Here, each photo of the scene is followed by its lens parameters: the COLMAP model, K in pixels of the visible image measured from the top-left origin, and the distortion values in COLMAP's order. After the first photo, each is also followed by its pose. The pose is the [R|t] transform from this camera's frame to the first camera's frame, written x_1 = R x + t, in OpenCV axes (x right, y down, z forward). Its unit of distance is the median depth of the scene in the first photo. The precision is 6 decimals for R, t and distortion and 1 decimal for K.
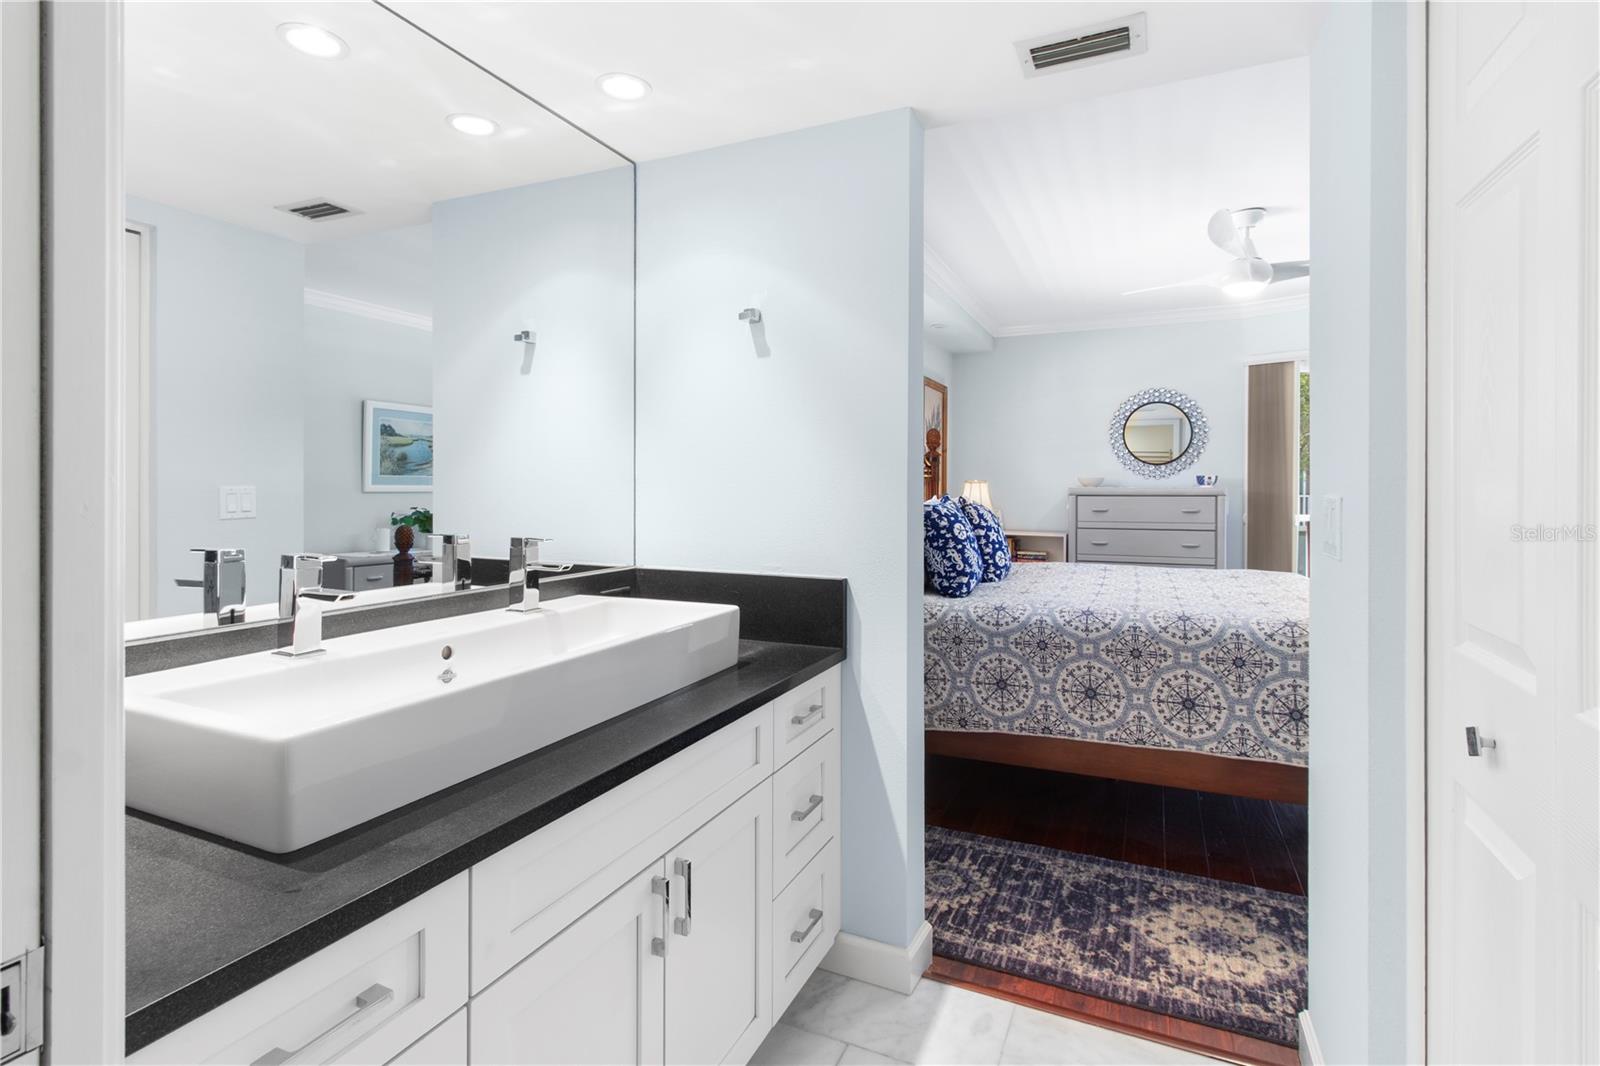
lens RADIAL K [[761.1, 0, 839.6], [0, 761.1, 481.0], [0, 0, 1]] dist [0.001620, -0.001895]
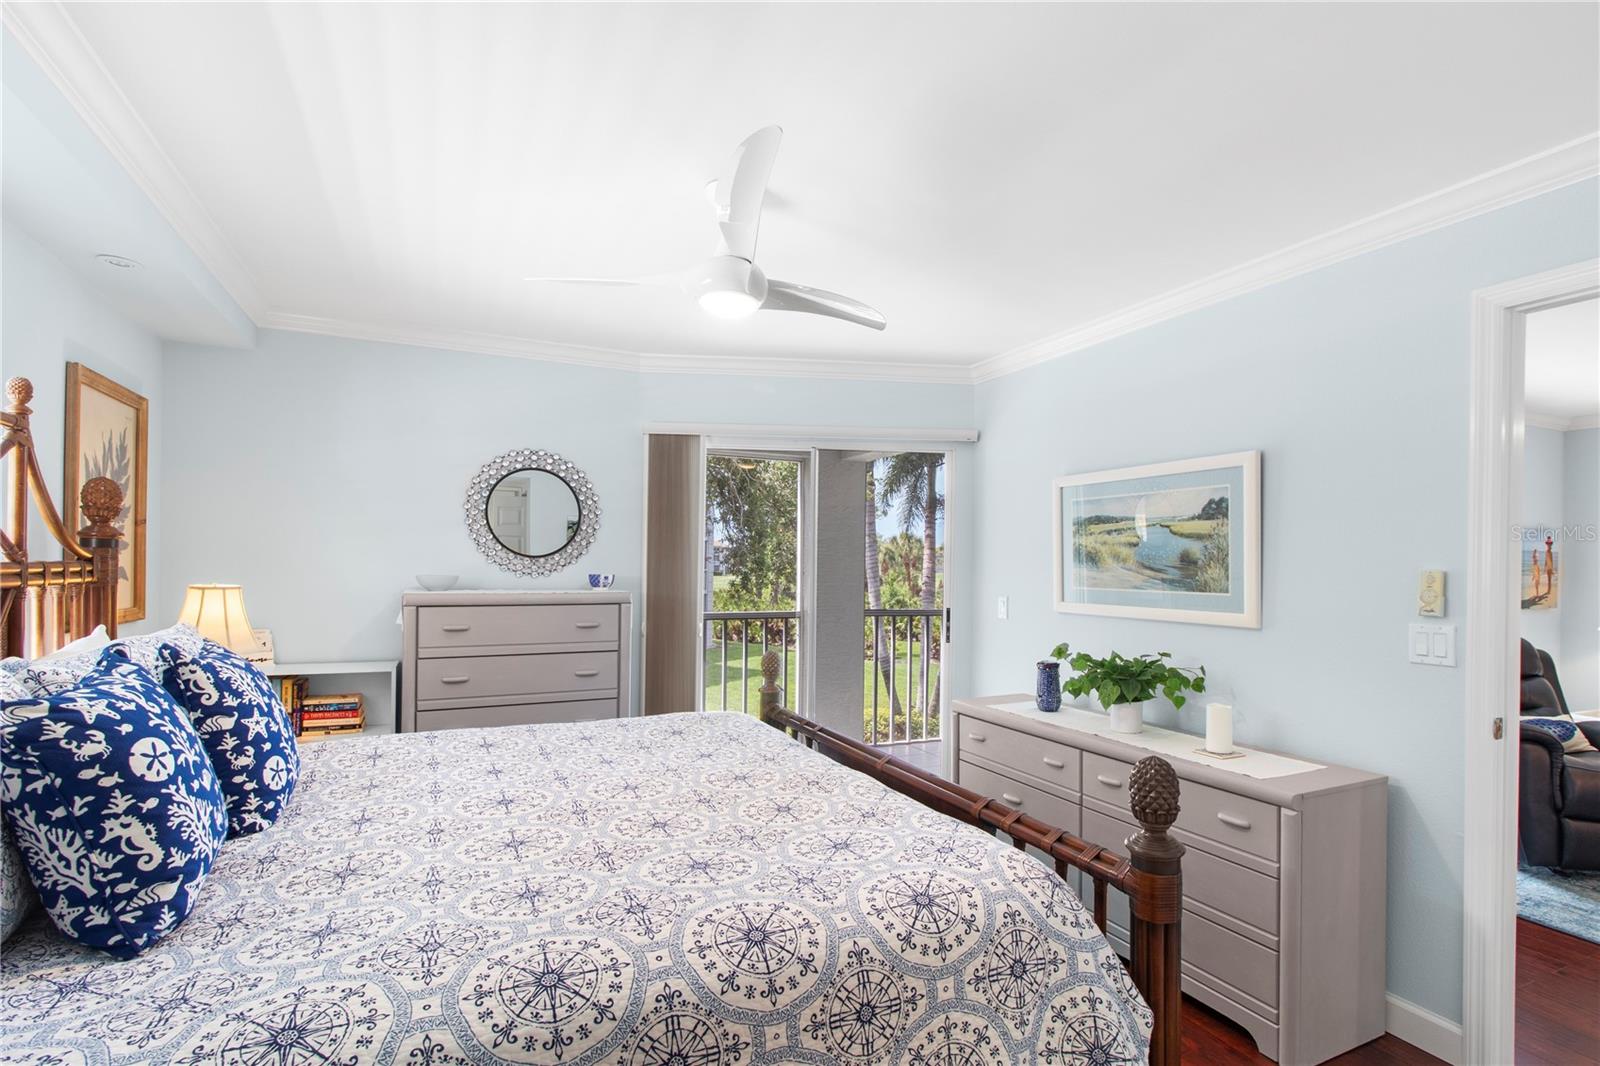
lens RADIAL K [[761.1, 0, 806.8], [0, 761.1, 573.1], [0, 0, 1]] dist [0.001620, -0.001895]
pose [[0.674602, -0.001189, 0.738181, 0.097583], [-0.020000, 0.999602, 0.019888, -0.039111], [-0.737911, -0.028180, 0.674310, 0.504821]]
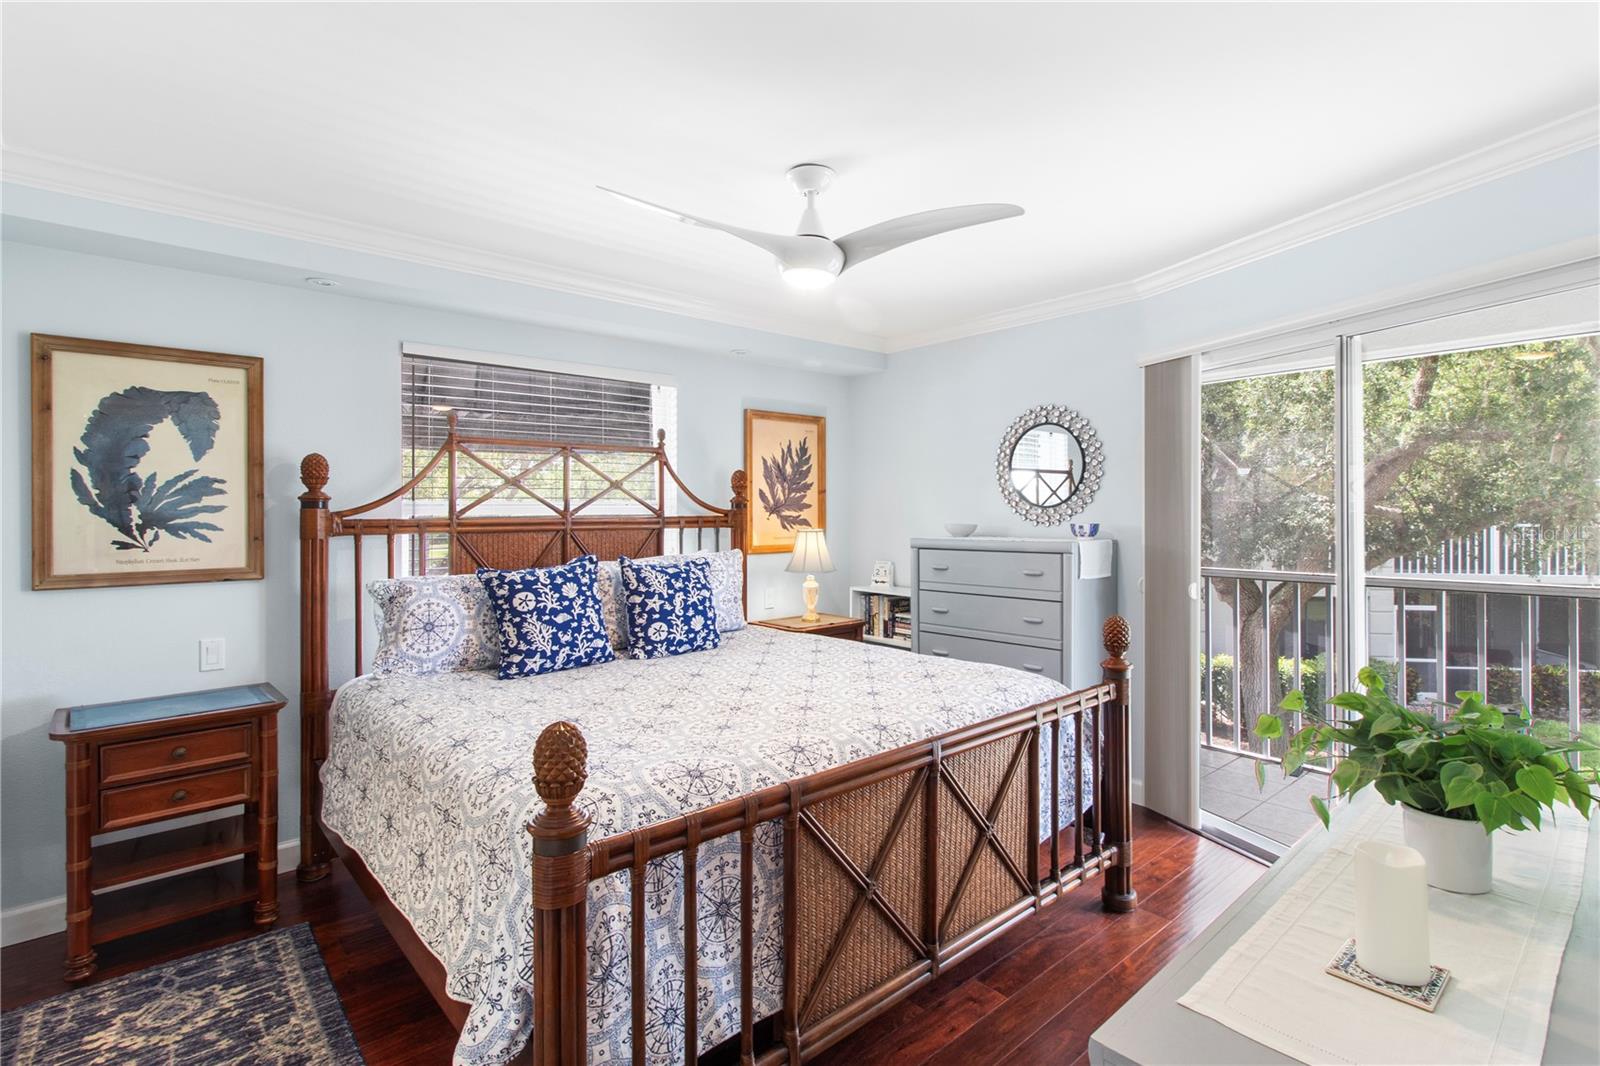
lens RADIAL K [[761.1, 0, 840.4], [0, 761.1, 511.8], [0, 0, 1]] dist [0.001620, -0.001895]
pose [[0.909101, -0.006270, -0.416529, 0.832826], [0.011120, 0.999896, 0.009218, -0.039434], [0.416427, -0.013012, 0.909076, 0.359282]]
